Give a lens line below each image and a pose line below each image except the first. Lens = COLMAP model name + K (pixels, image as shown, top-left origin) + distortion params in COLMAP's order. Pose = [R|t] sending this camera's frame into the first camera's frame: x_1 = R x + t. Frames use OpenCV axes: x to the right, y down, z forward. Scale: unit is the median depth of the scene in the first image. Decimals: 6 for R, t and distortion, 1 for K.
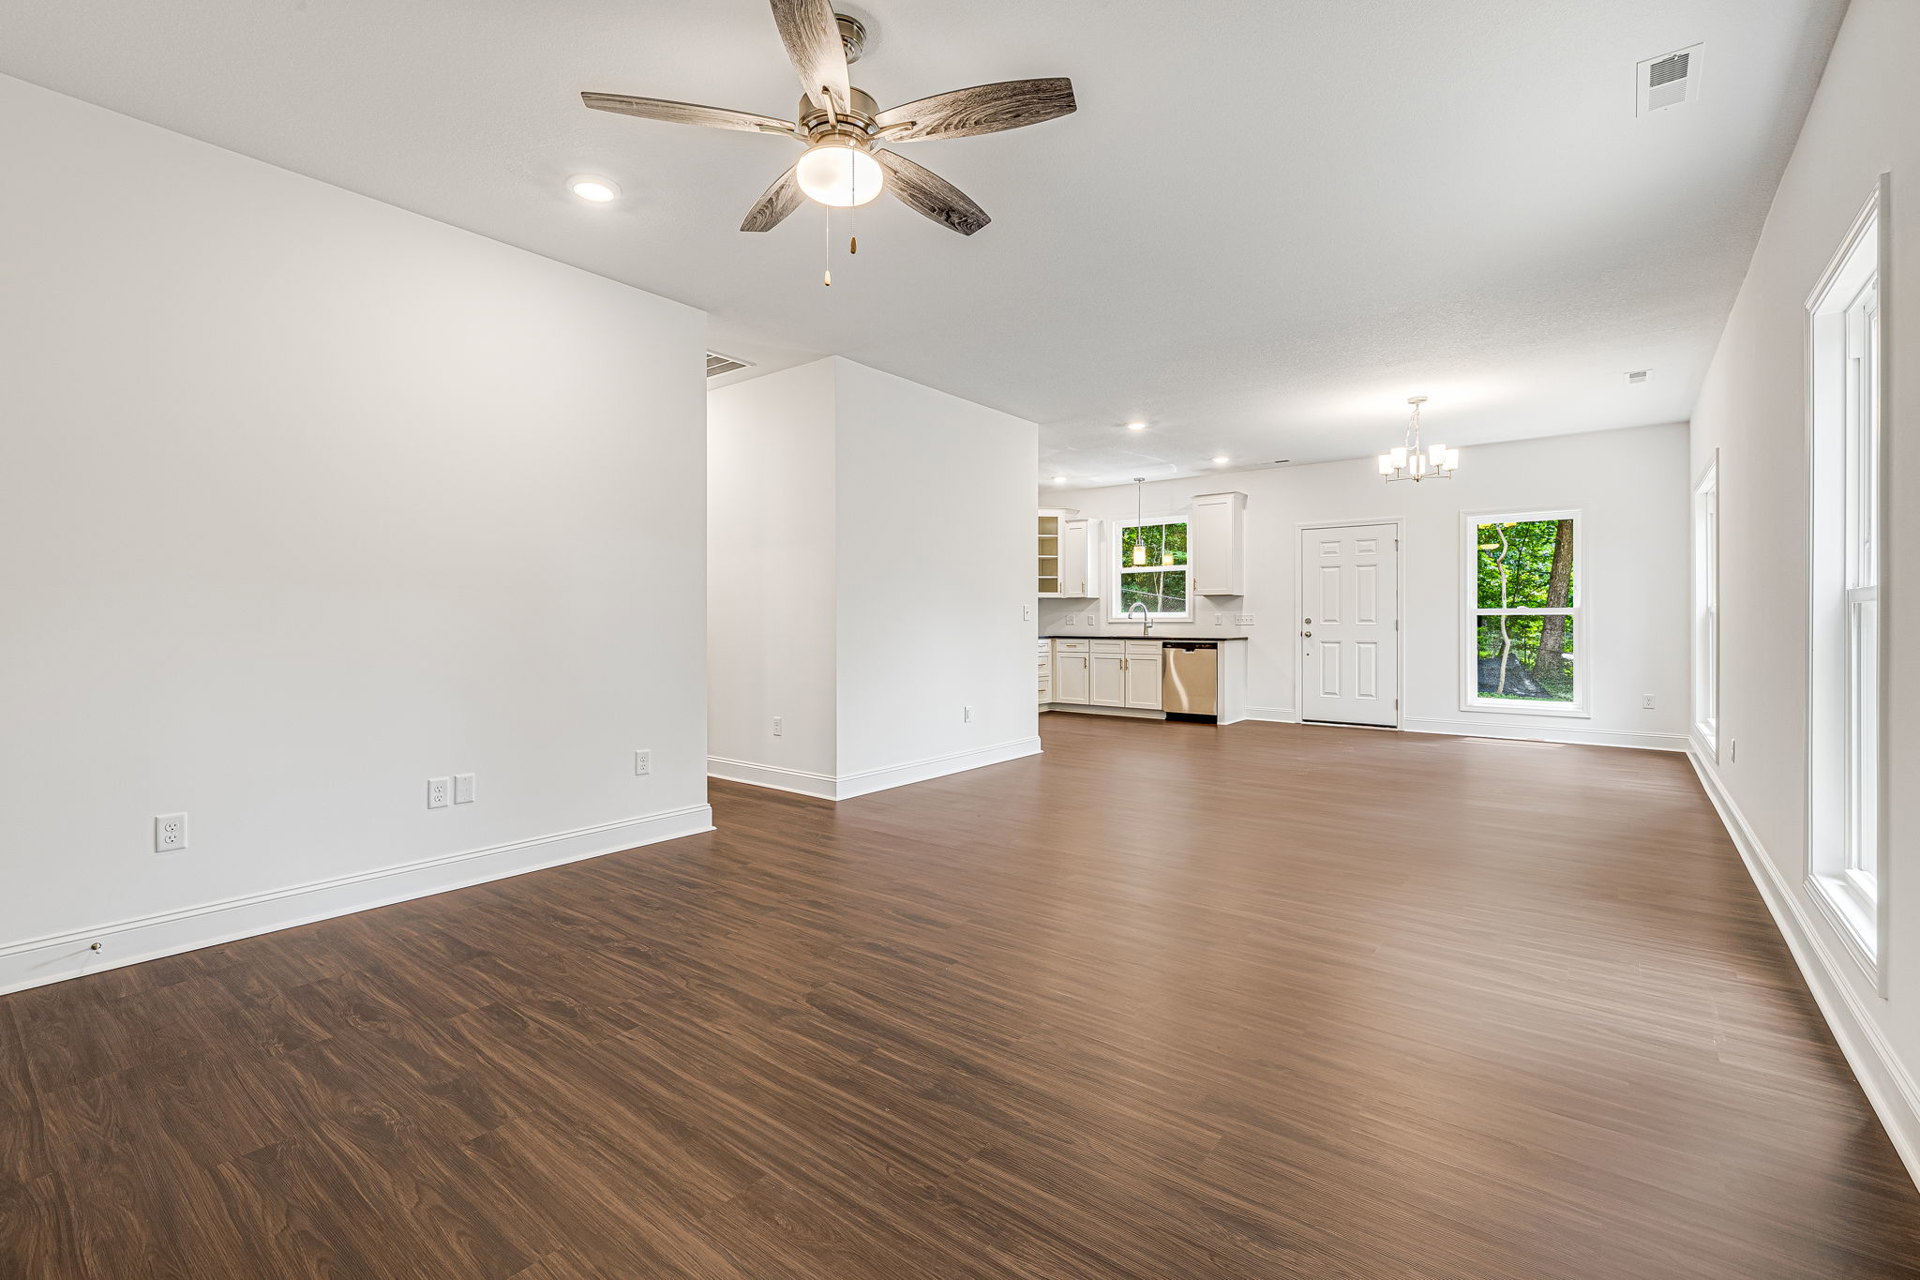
lens RADIAL K [[831.4, 0, 959.8], [0, 831.4, 620.9], [0, 0, 1]] dist [0.001090, 0.000115]
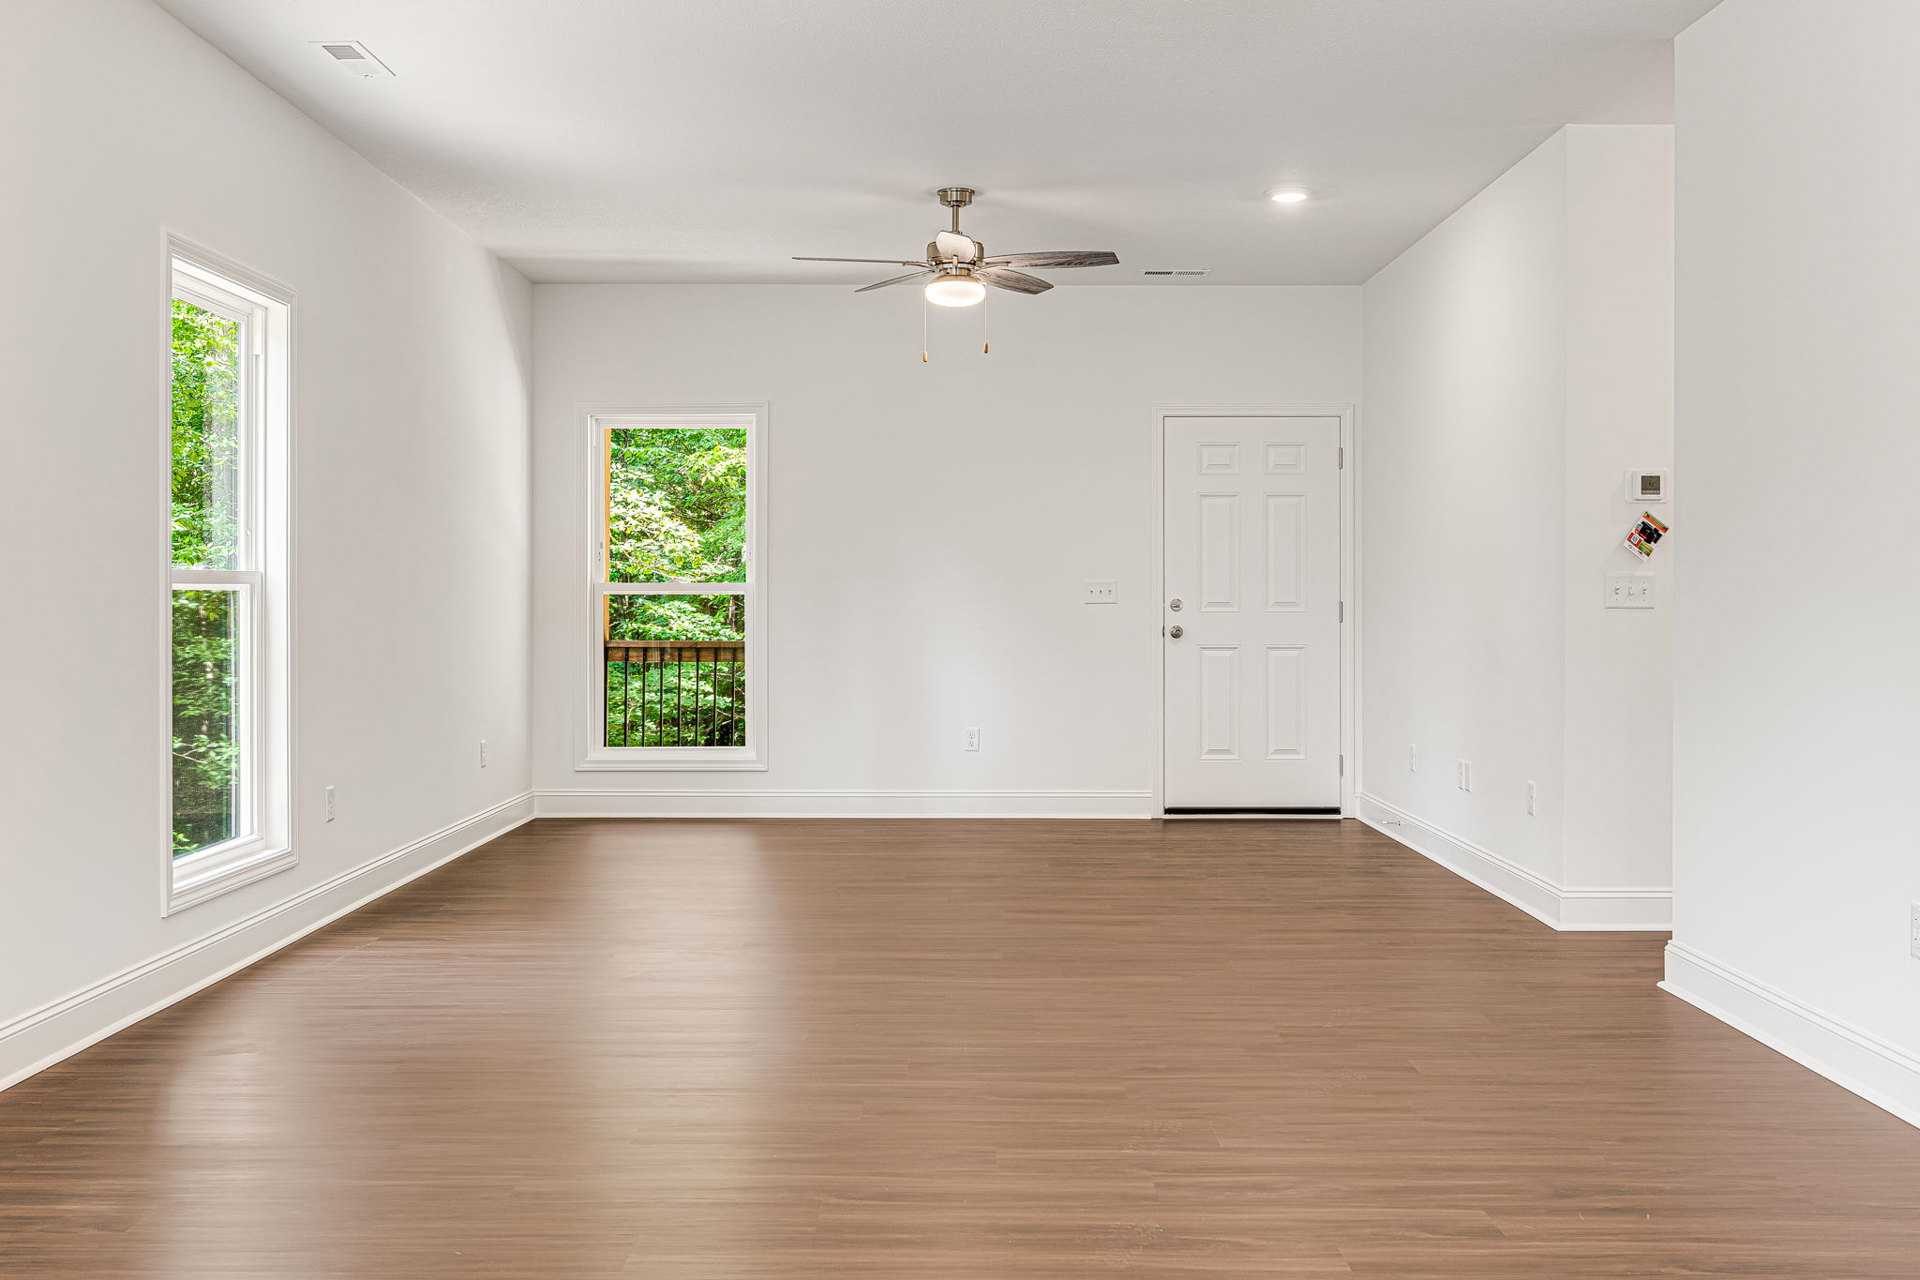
lens RADIAL K [[1800.6, 0, 955.5], [0, 1800.6, 610.4], [0, 0, 1]] dist [0.006992, 0.009085]
pose [[-0.788484, 0.002541, -0.615050, 0.446886], [-0.001770, 0.999978, 0.006401, -0.001965], [0.615053, 0.006136, -0.788462, 0.872597]]
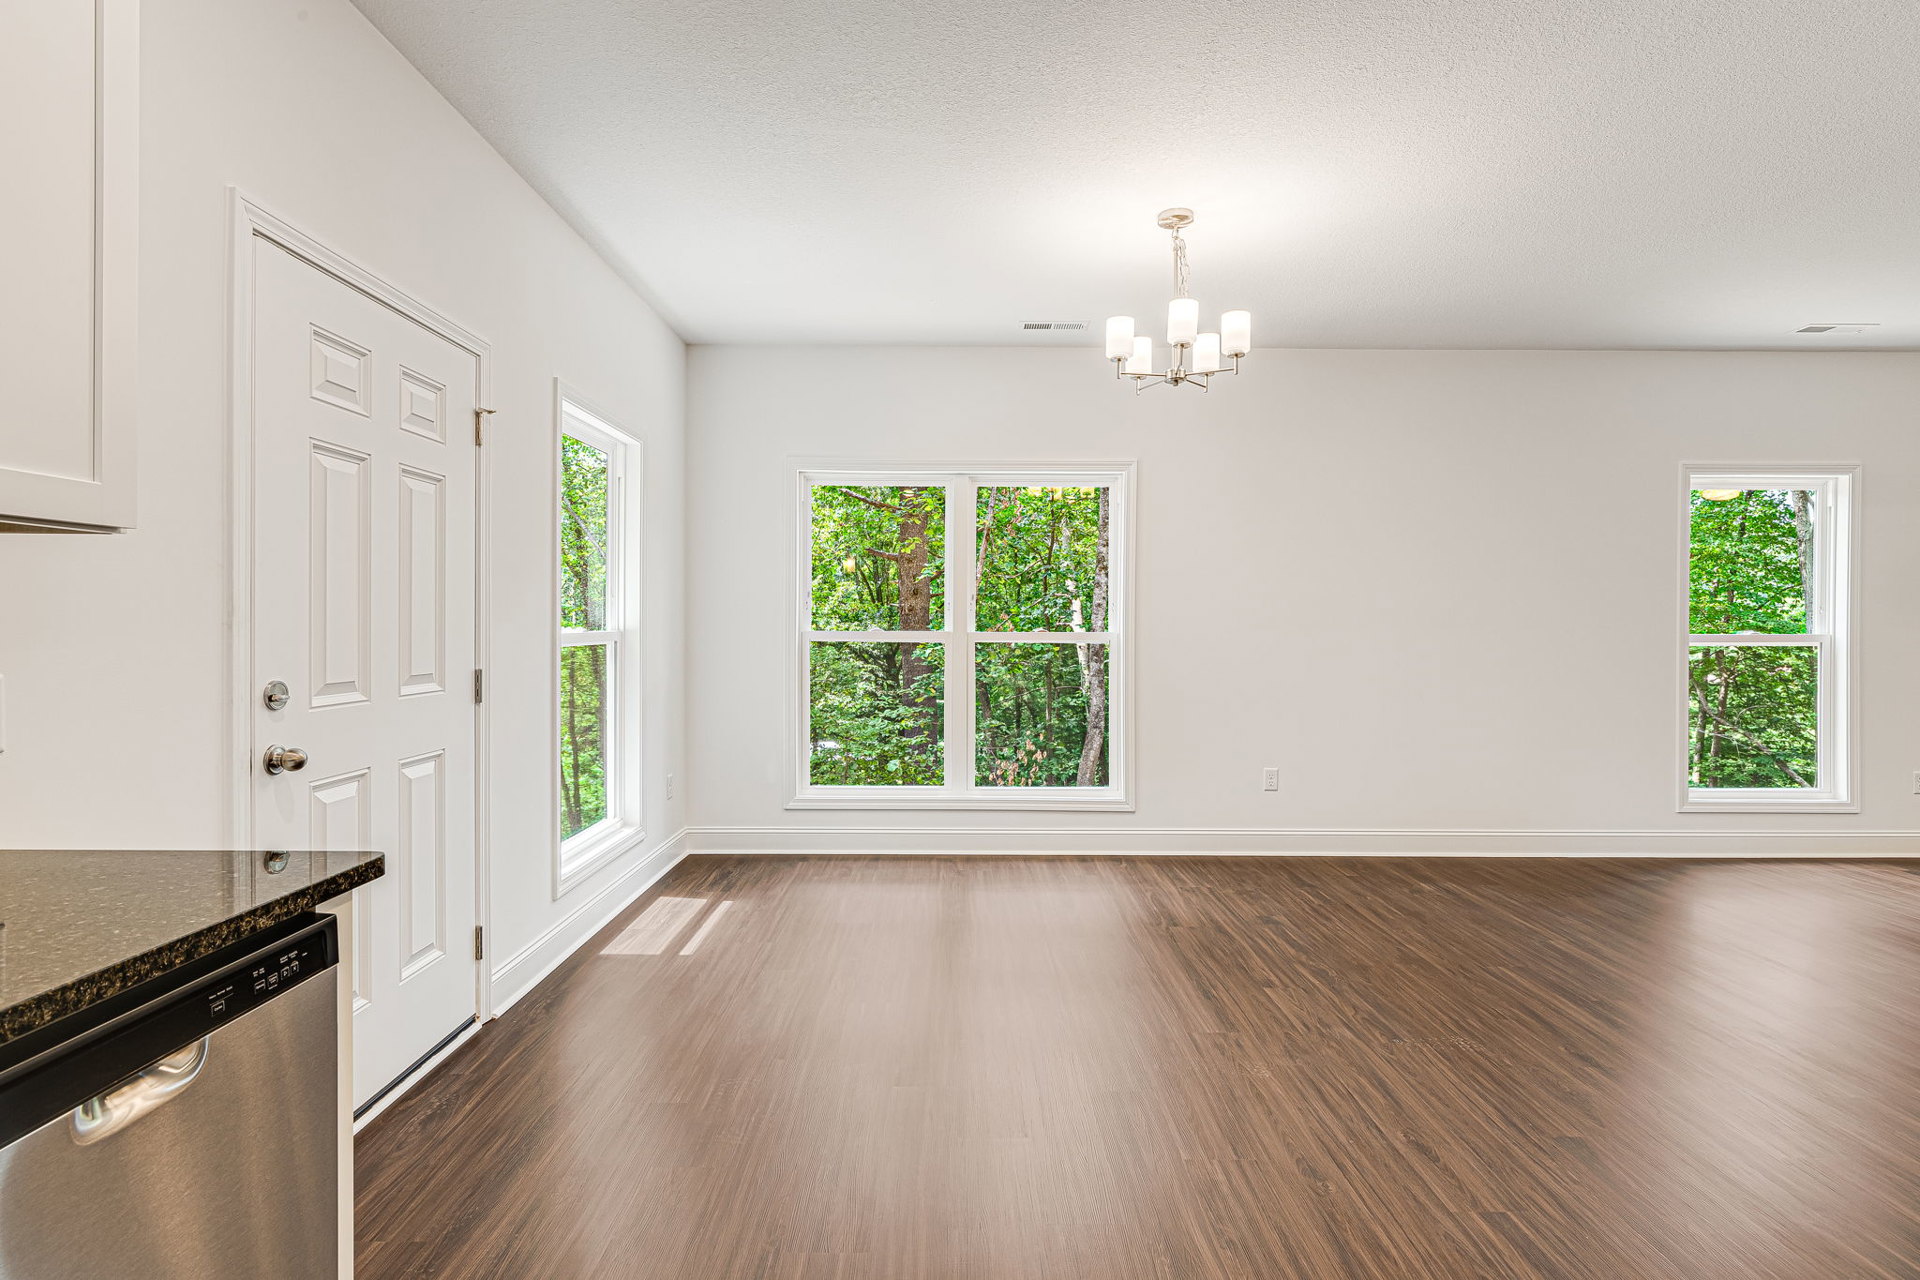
lens RADIAL K [[929.7, 0, 957.8], [0, 929.7, 631.2], [0, 0, 1]] dist [-0.003821, 0.000020]
pose [[-0.618218, -0.008275, 0.785963, 0.131914], [-0.001734, 0.999957, 0.009165, -0.017326], [-0.786005, 0.004303, -0.618205, 0.973043]]
